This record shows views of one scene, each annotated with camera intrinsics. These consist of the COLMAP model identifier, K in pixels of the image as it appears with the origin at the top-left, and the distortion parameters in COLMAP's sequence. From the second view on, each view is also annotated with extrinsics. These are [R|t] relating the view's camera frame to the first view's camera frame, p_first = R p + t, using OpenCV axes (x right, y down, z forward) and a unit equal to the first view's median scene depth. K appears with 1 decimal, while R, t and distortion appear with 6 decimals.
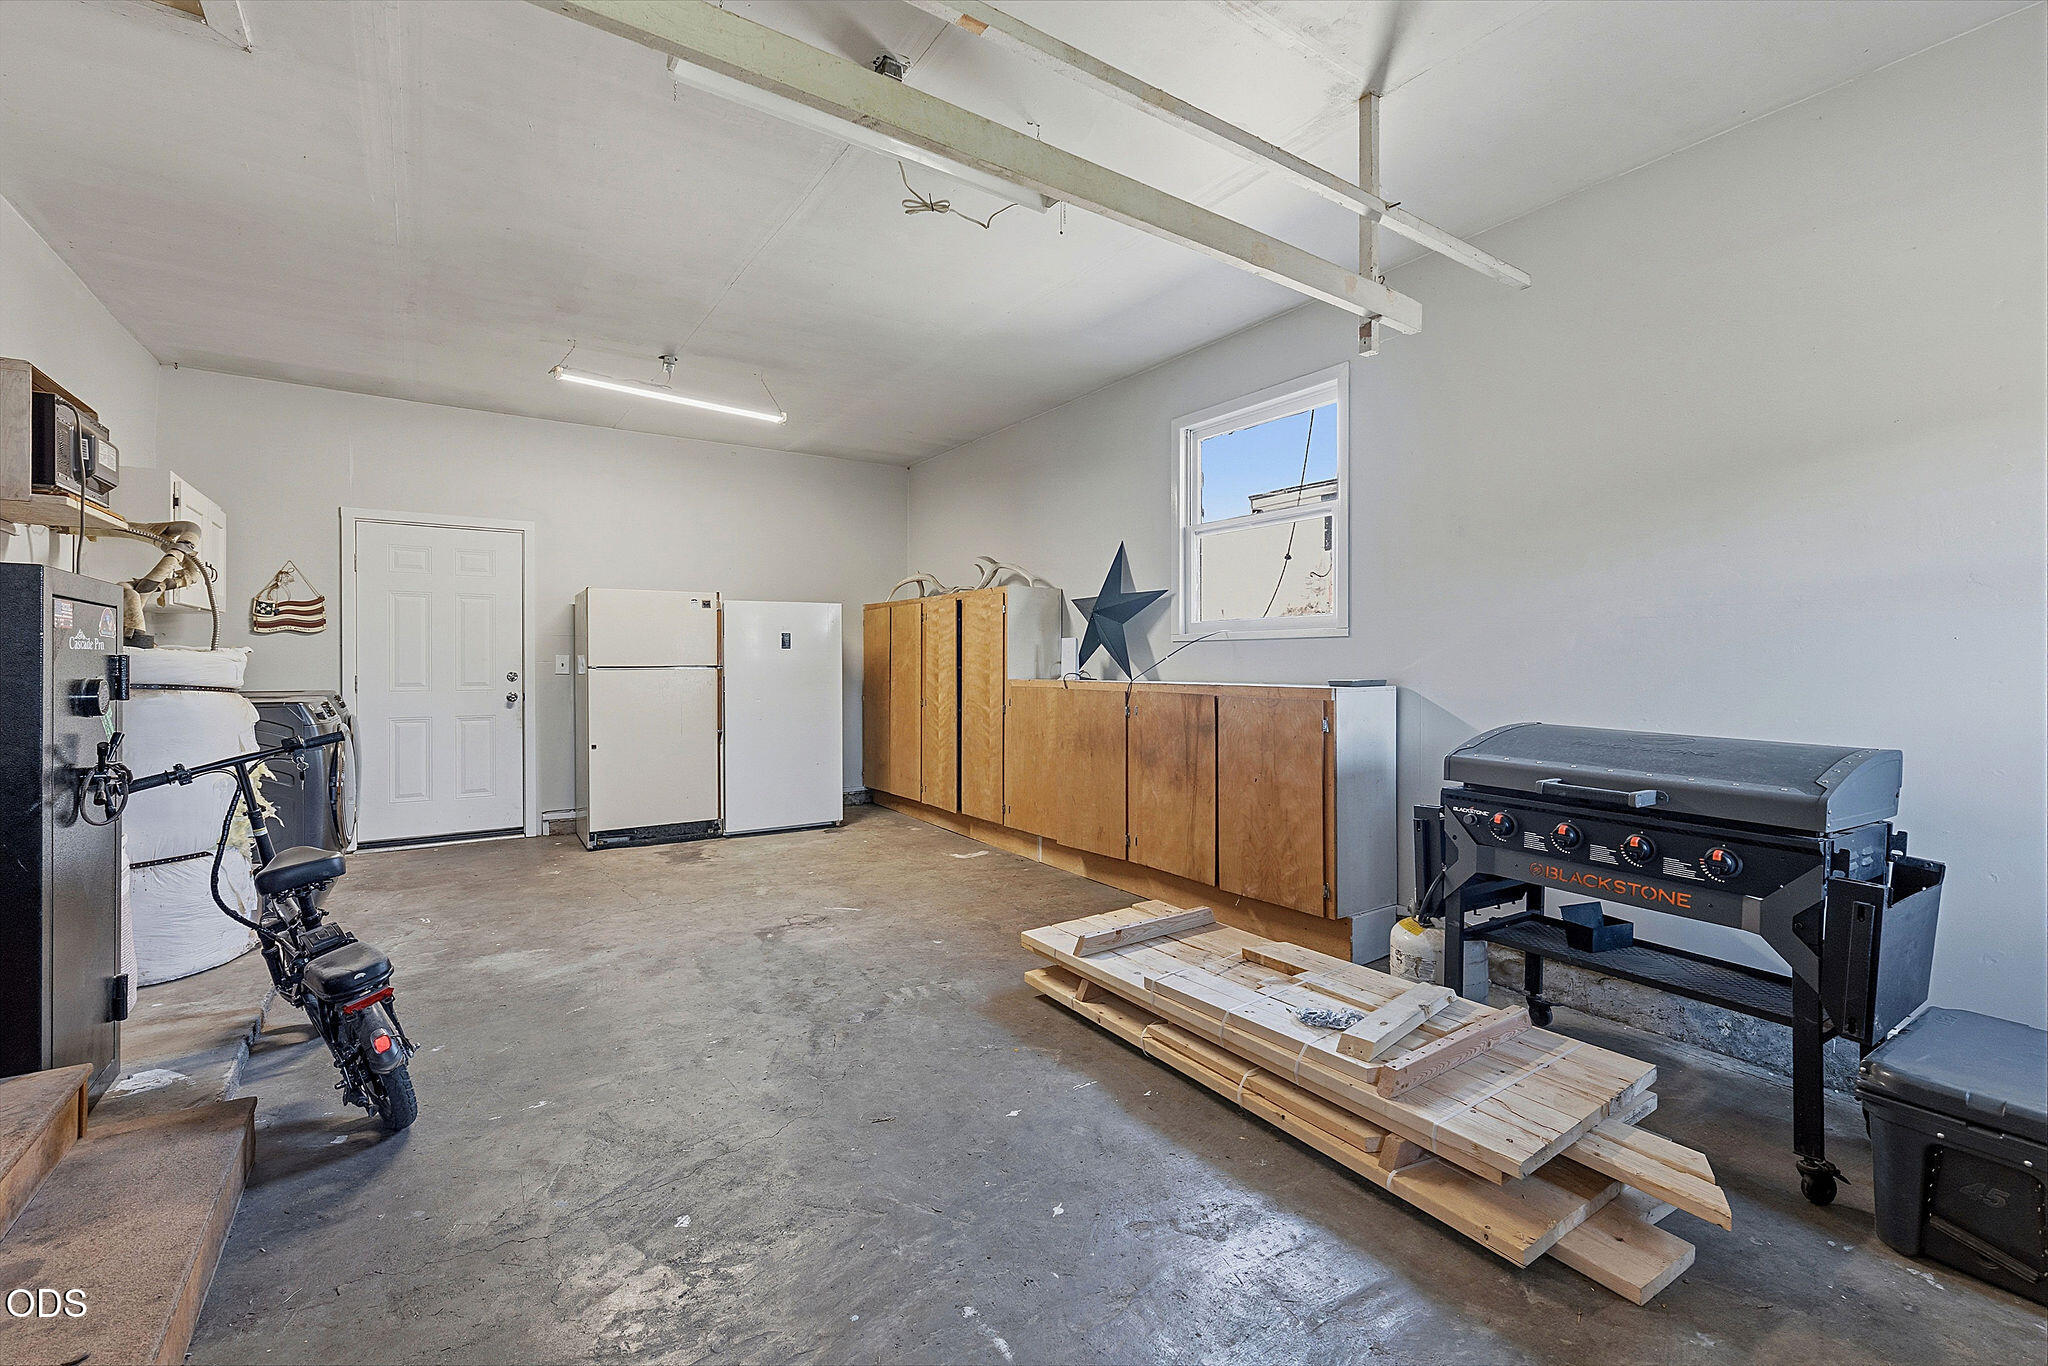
lens RADIAL K [[879.5, 0, 1020.5], [0, 879.5, 668.5], [0, 0, 1]] dist [0.002072, 0.000094]
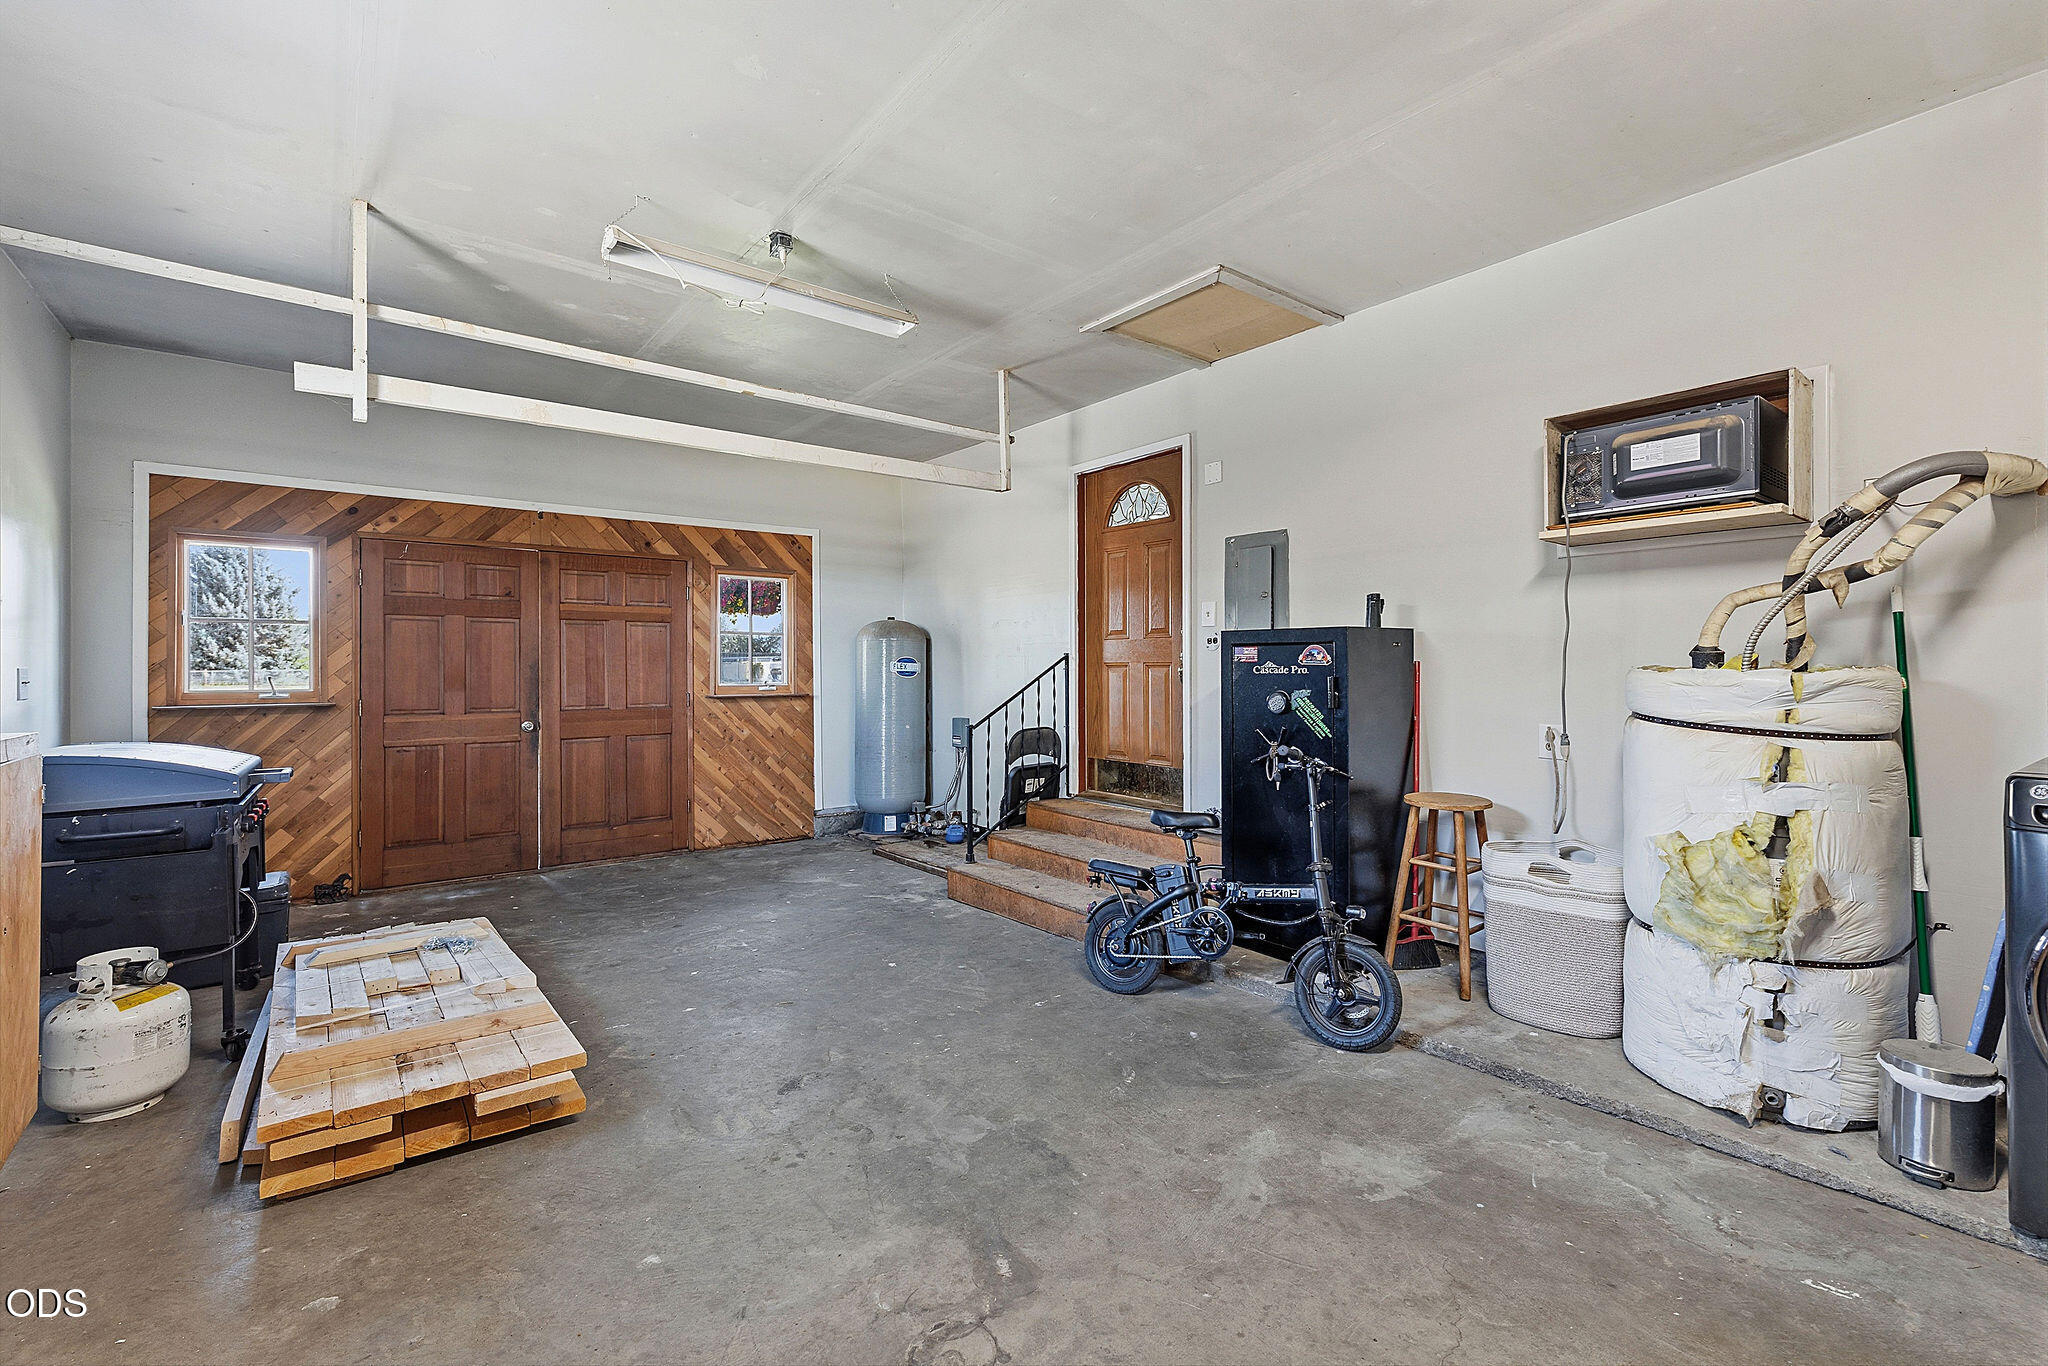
lens RADIAL K [[879.5, 0, 1029.4], [0, 879.5, 668.3], [0, 0, 1]] dist [0.002072, 0.000094]
pose [[-0.996185, 0.002052, -0.087247, -0.289895], [0.000873, 0.999908, 0.013554, -0.033590], [0.087266, 0.013426, -0.996095, 1.665206]]
